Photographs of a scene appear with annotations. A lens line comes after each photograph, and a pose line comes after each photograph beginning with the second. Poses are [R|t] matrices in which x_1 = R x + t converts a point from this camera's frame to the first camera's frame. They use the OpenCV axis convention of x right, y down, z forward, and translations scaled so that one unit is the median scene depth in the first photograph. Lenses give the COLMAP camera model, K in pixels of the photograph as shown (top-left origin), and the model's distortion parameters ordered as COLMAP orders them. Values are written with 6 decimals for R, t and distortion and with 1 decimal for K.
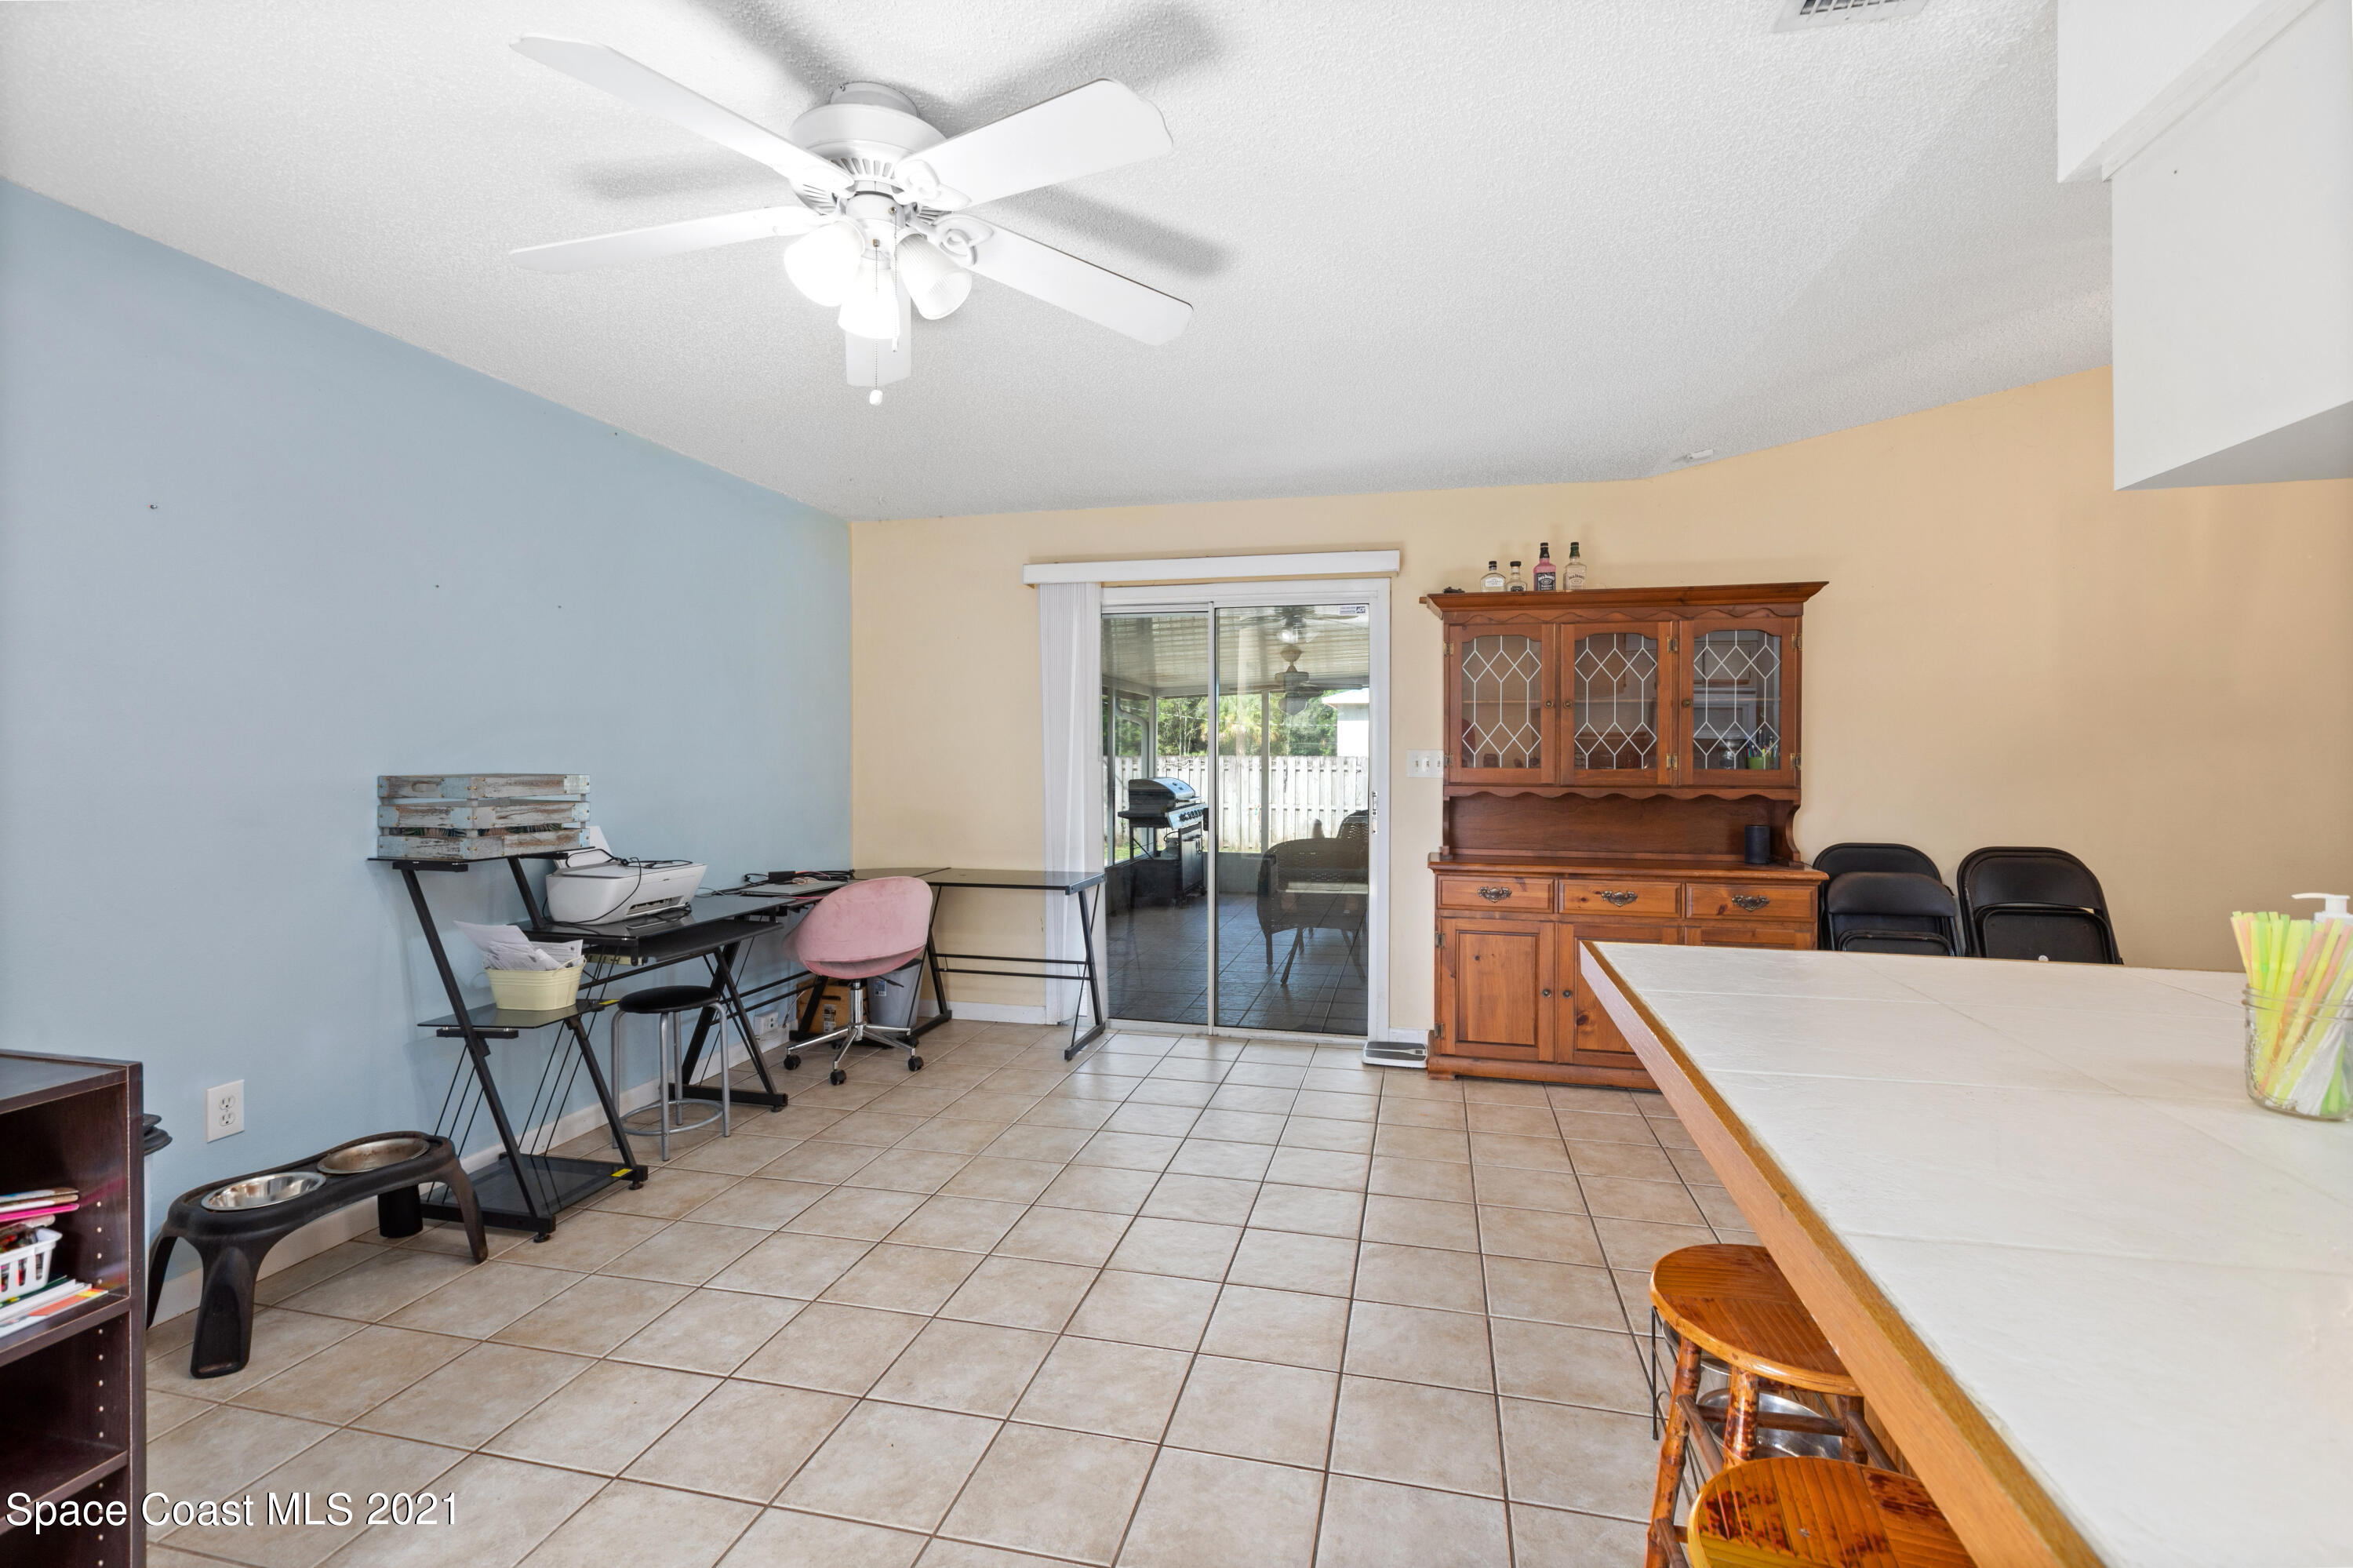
lens RADIAL K [[1064.3, 0, 1165.7], [0, 1064.3, 761.3], [0, 0, 1]] dist [-0.002135, 0.001171]
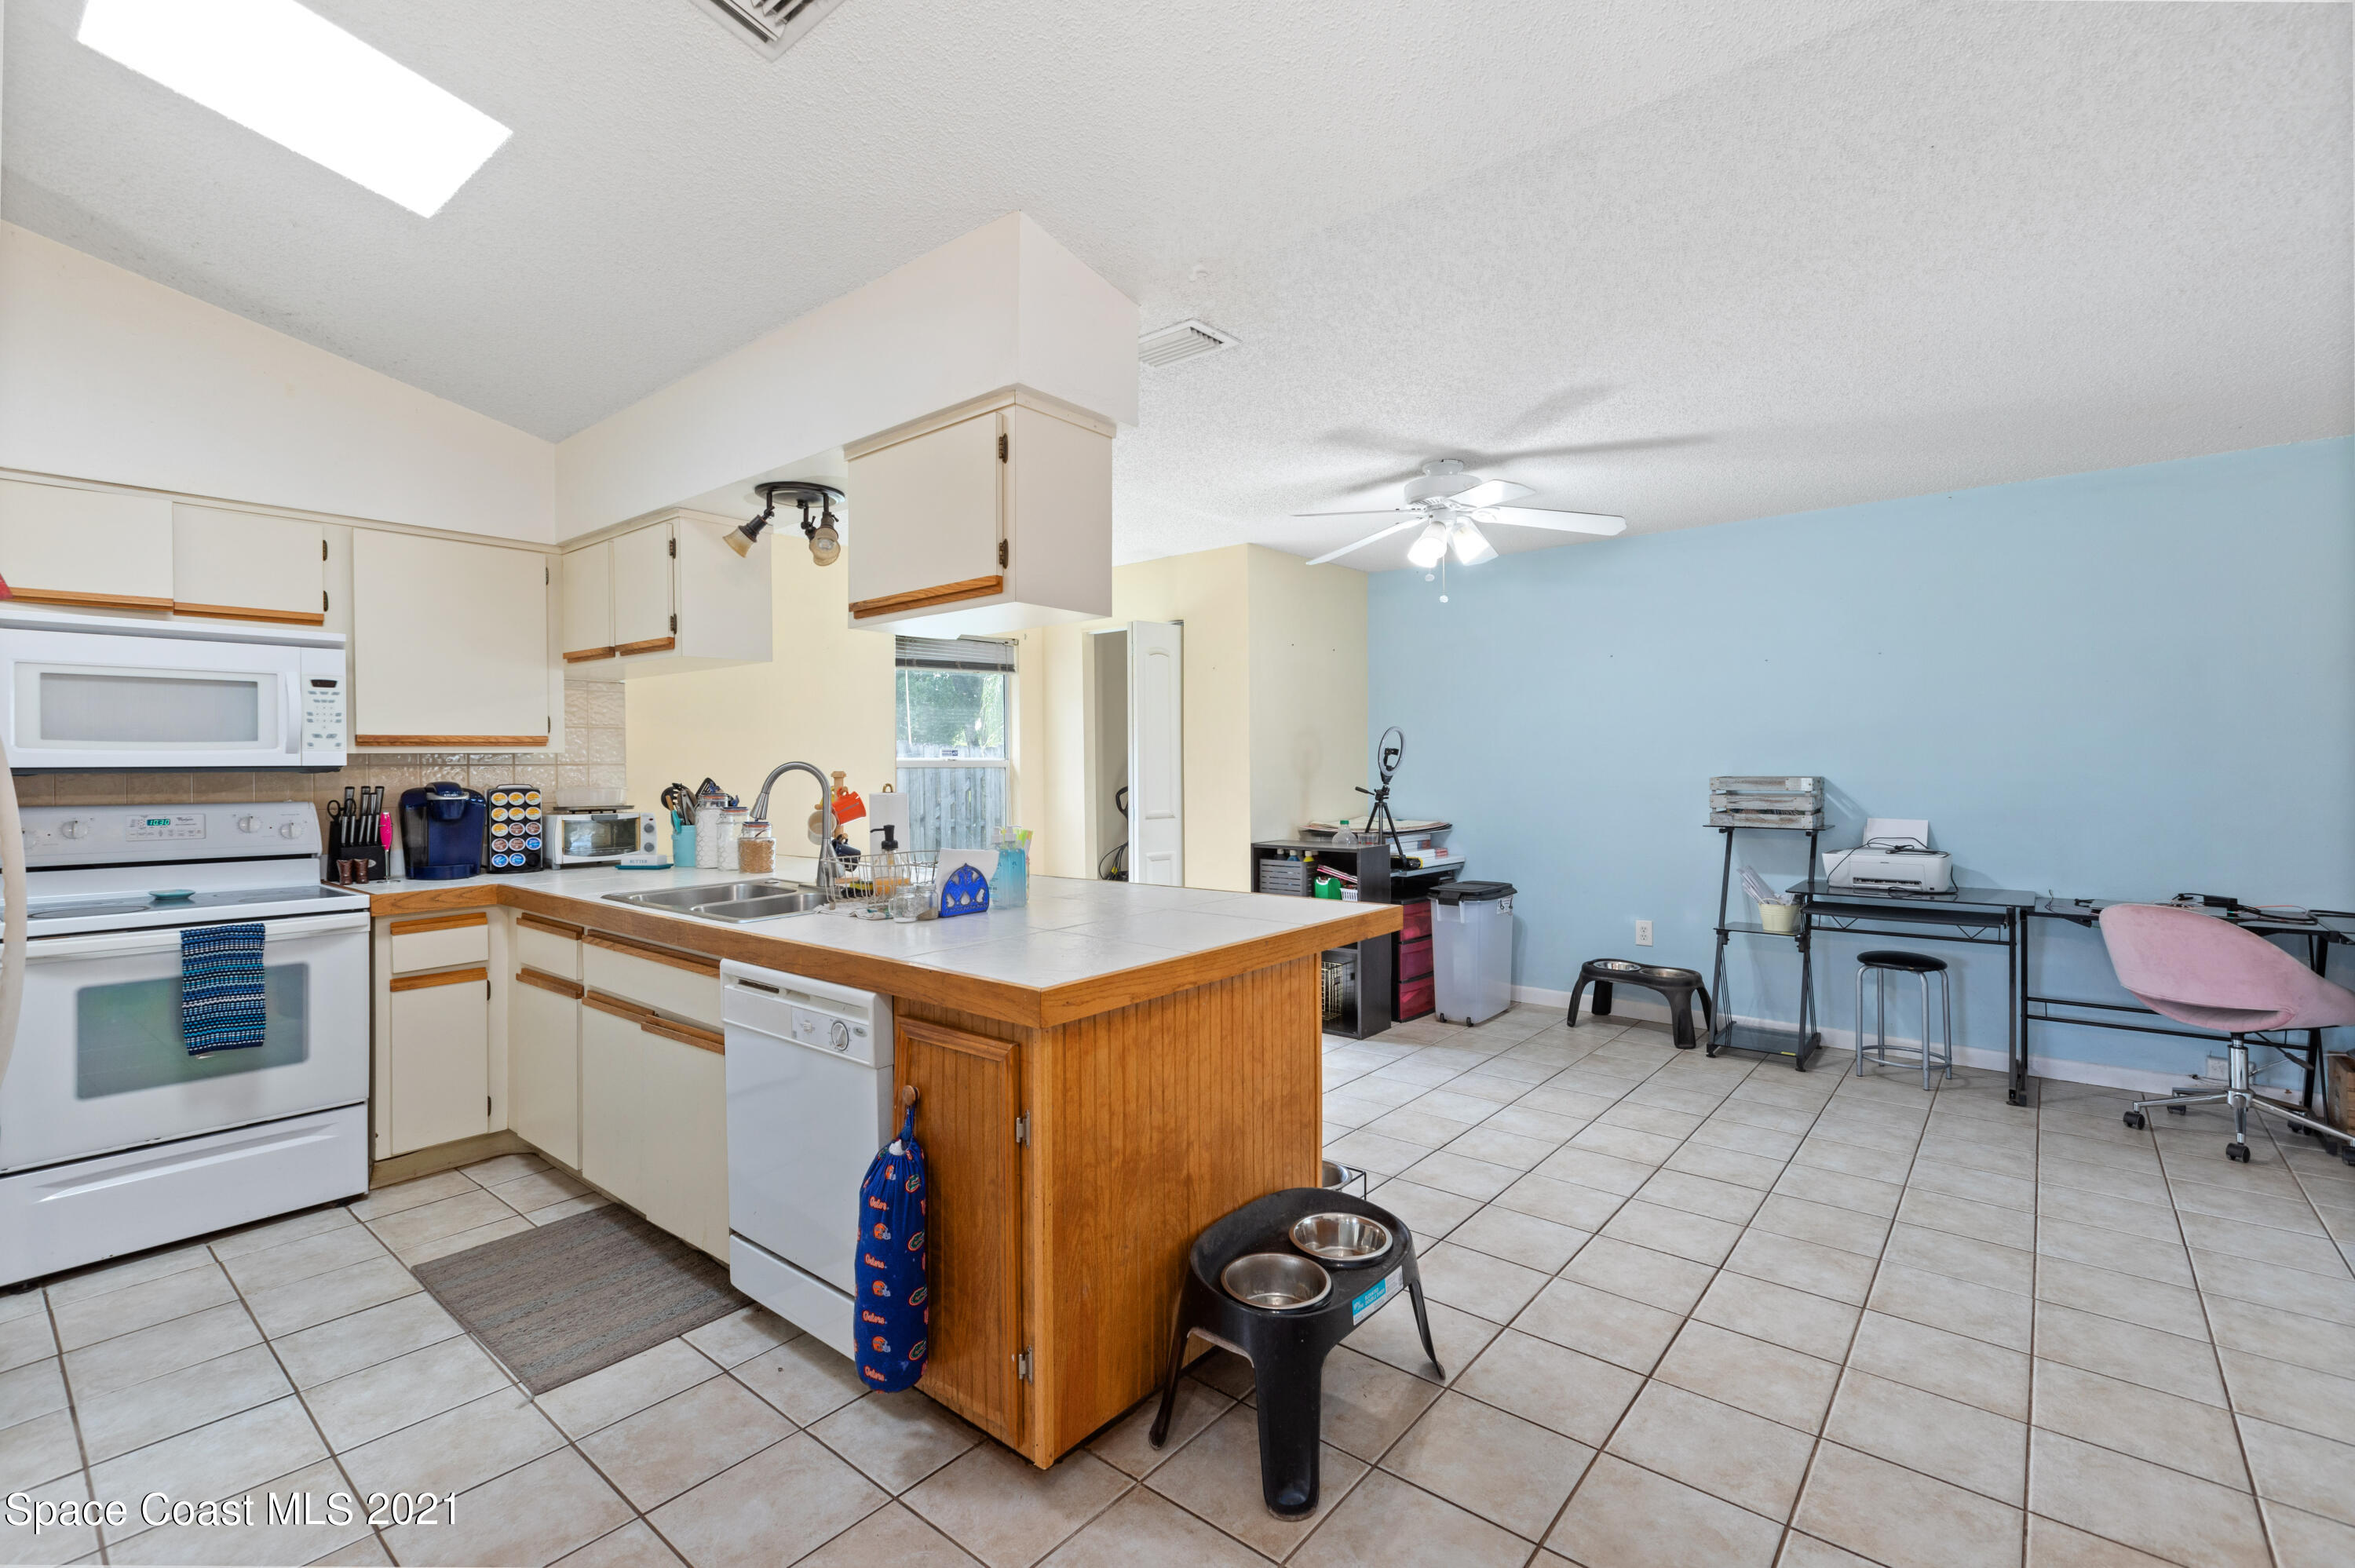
lens RADIAL K [[1065.0, 0, 1183.0], [0, 1065.0, 772.1], [0, 0, 1]] dist [-0.002135, 0.001171]
pose [[-0.431753, 0.009036, -0.901947, 1.140498], [-0.003406, 0.999926, 0.011648, -0.009463], [0.901985, 0.008101, -0.431691, 0.879721]]
